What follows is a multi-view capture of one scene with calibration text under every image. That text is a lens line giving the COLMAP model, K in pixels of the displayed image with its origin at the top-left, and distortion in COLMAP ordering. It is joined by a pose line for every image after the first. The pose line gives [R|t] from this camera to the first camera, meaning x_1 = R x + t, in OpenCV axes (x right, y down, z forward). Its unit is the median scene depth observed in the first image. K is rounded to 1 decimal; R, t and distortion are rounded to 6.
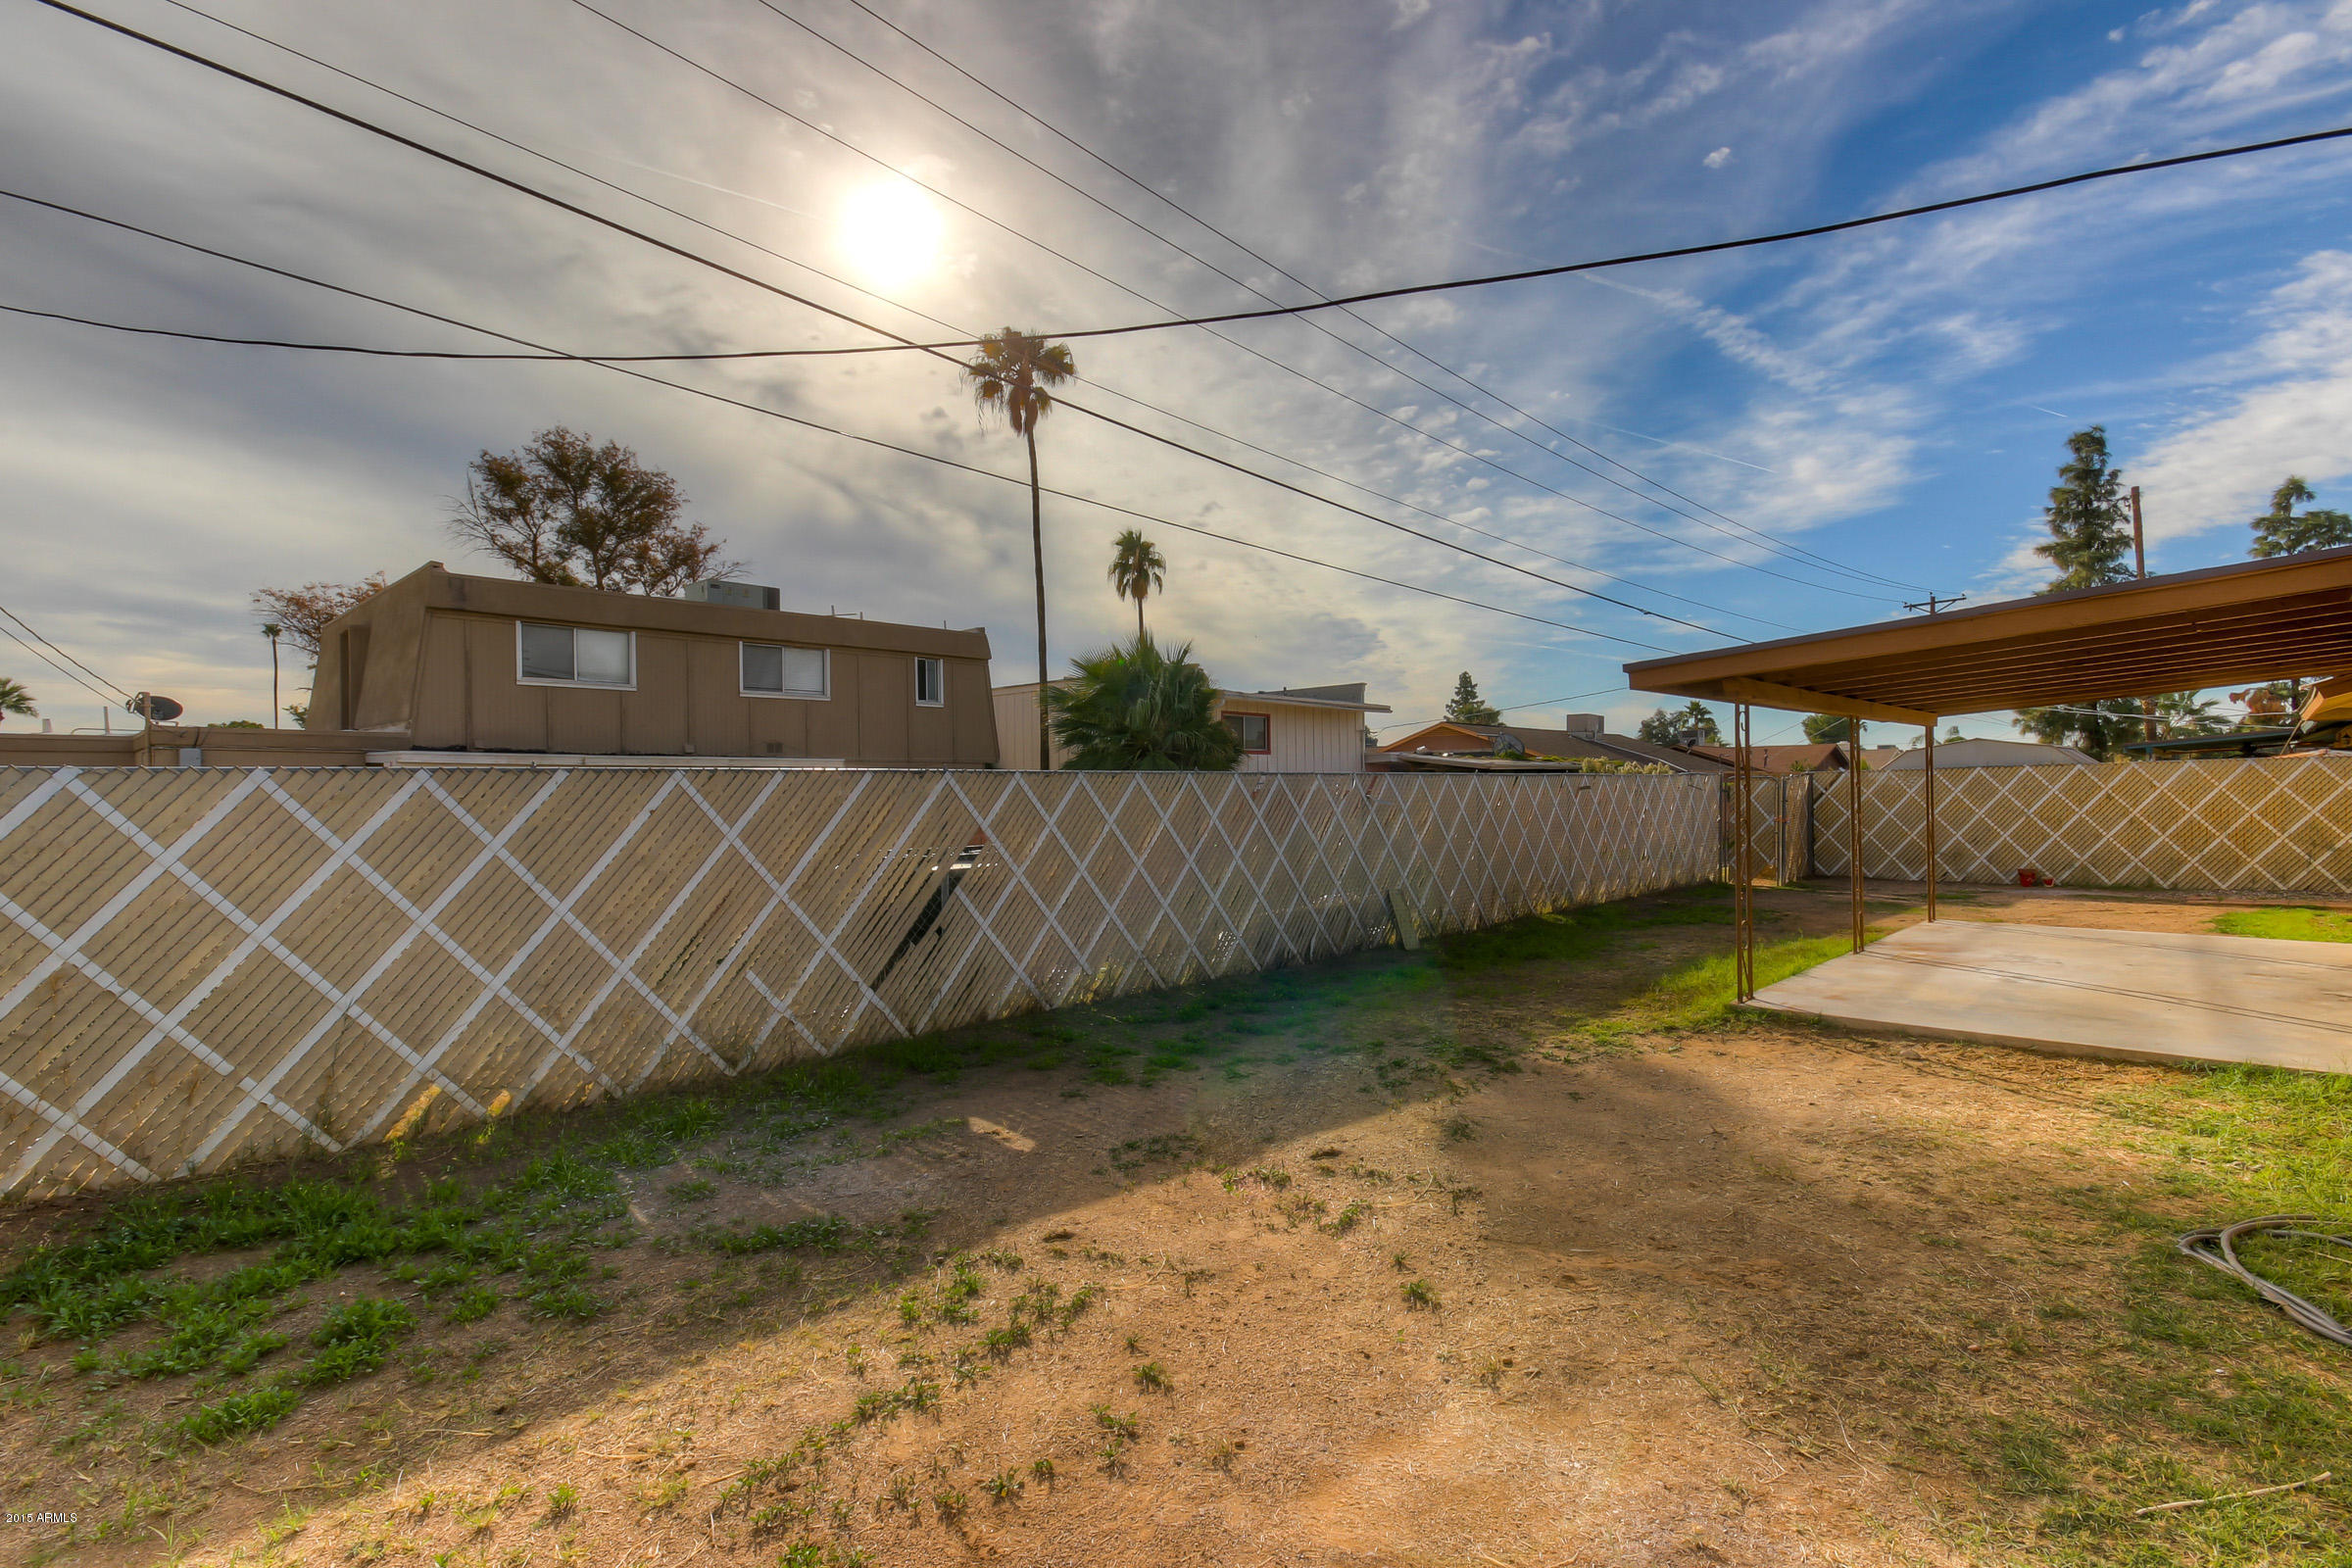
lens RADIAL K [[1073.2, 0, 1178.6], [0, 1073.2, 805.8], [0, 0, 1]] dist [0.032286, -0.017662]
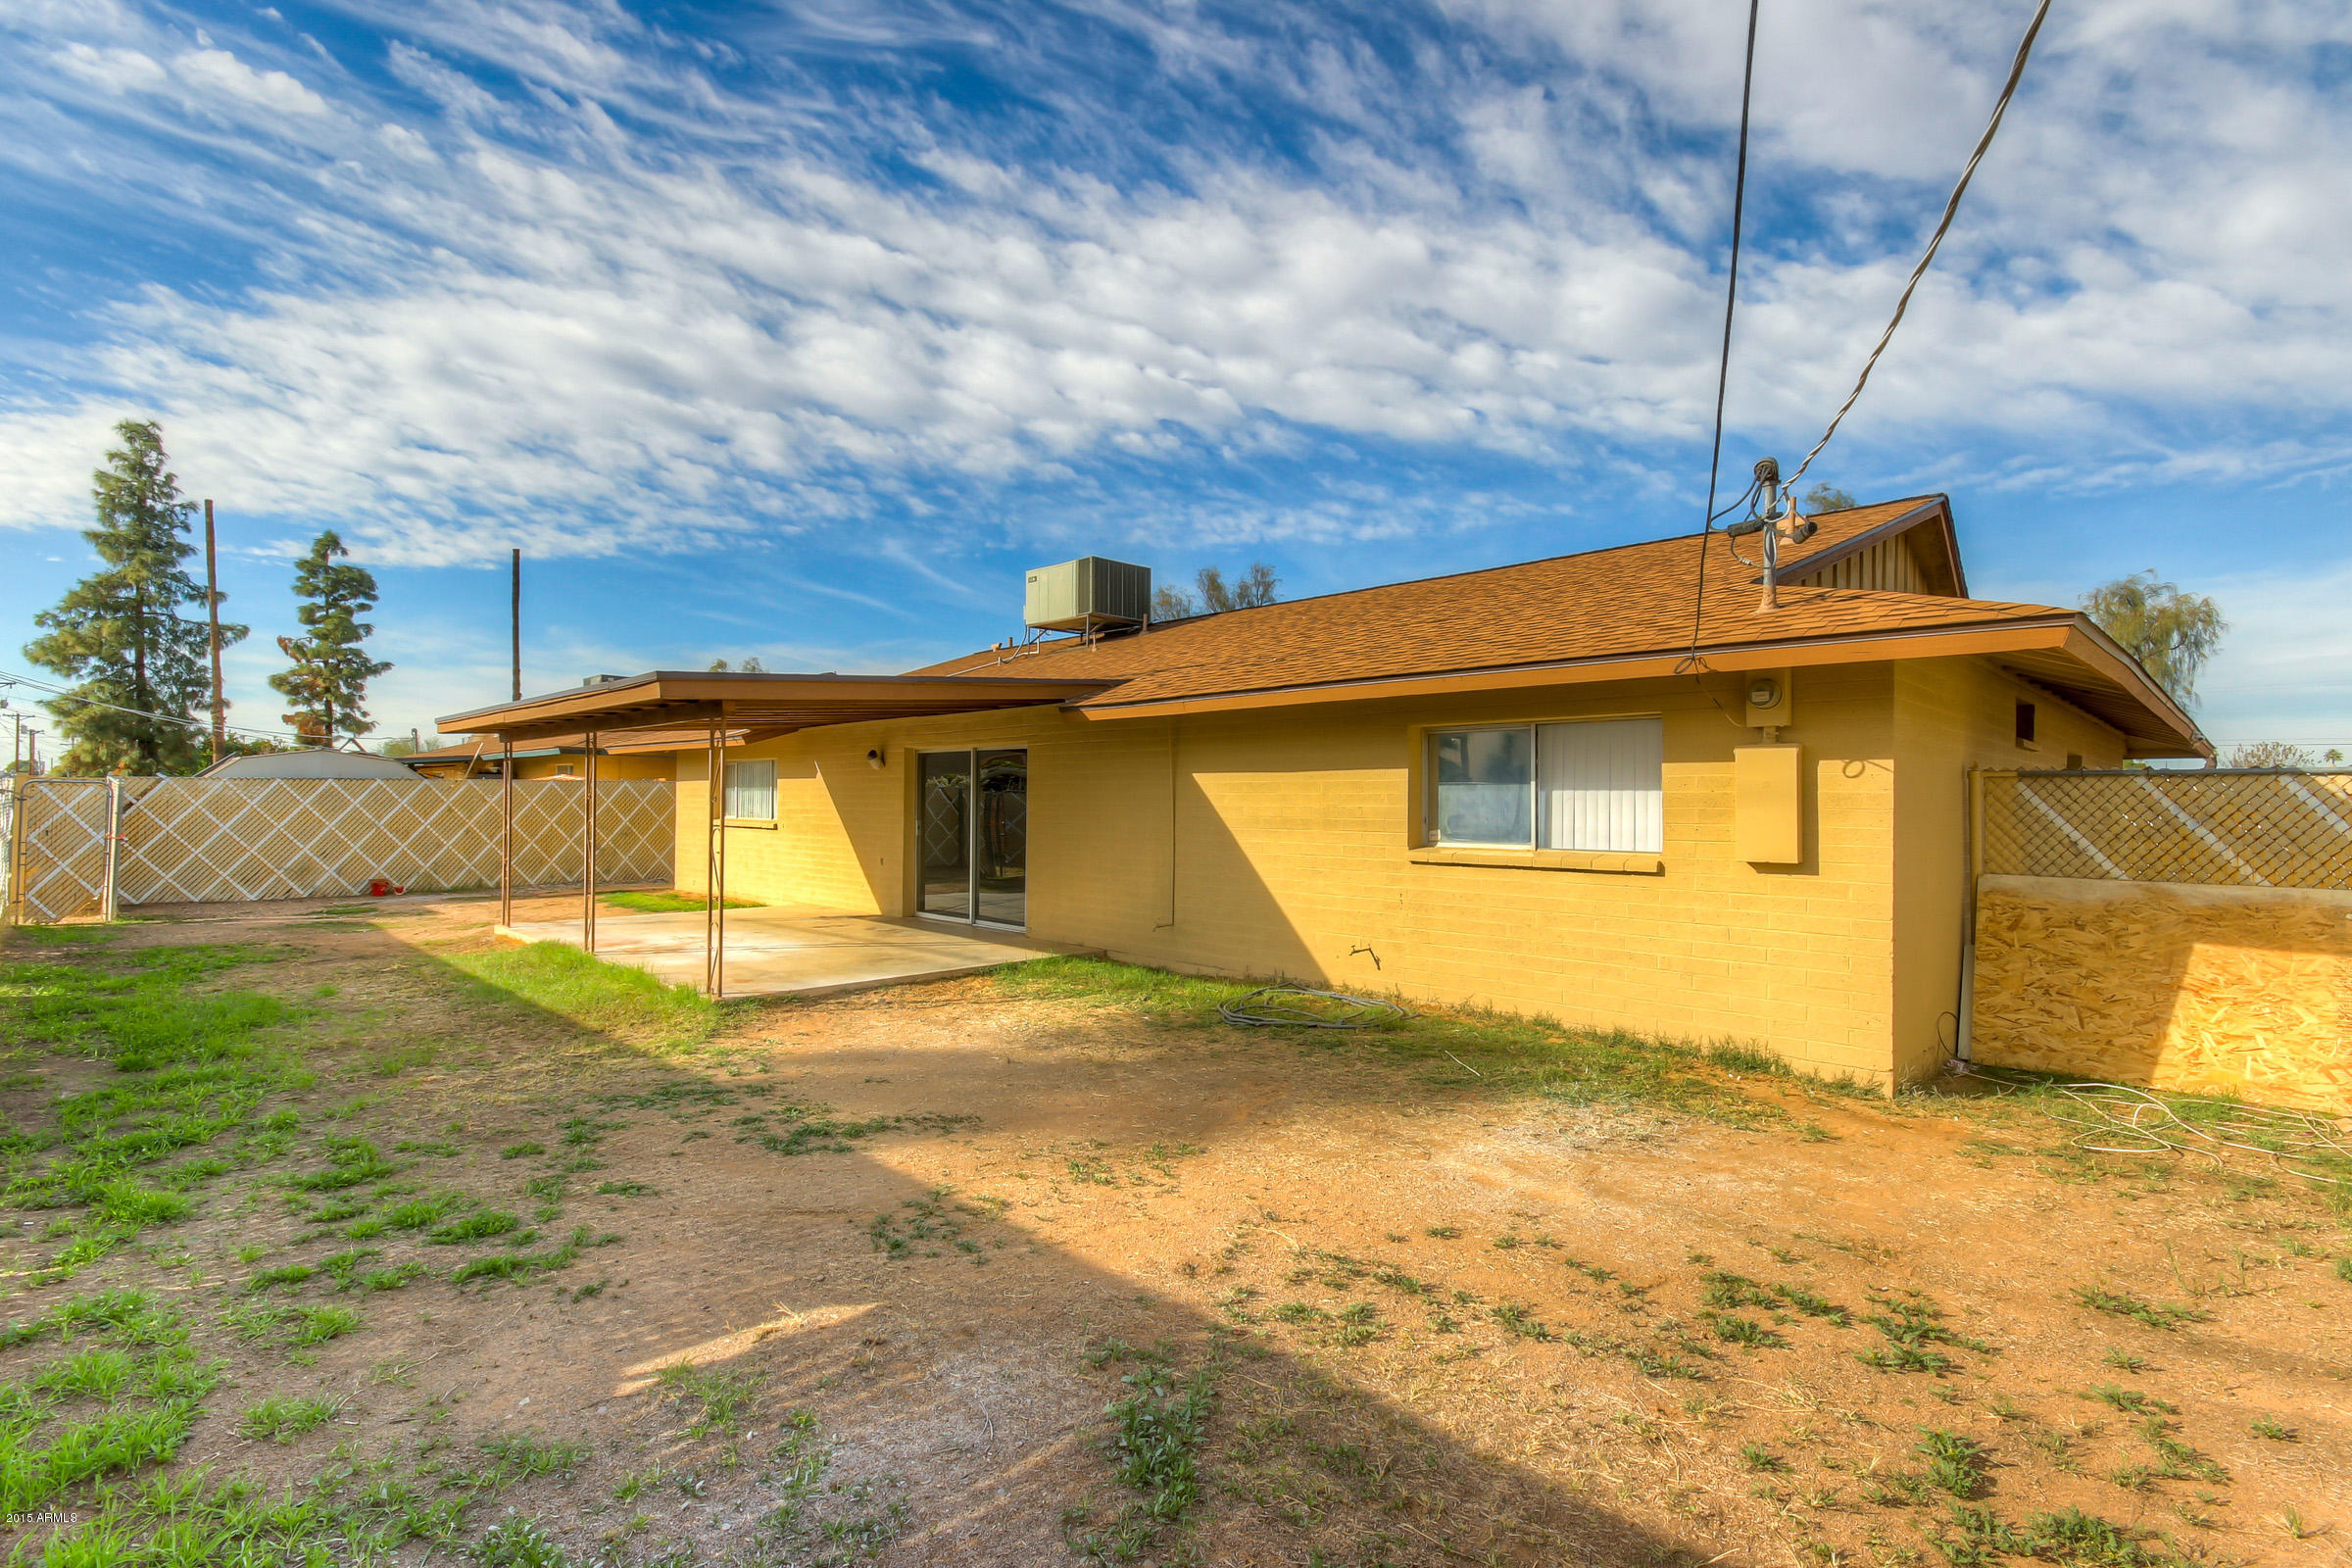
lens RADIAL K [[1069.9, 0, 1180.1], [0, 1069.9, 790.4], [0, 0, 1]] dist [0.031119, -0.014893]
pose [[0.025491, 0.023562, 0.999397, -0.233215], [0.002946, 0.999716, -0.023645, 0.000737], [-0.999671, 0.003547, 0.025415, 0.215923]]
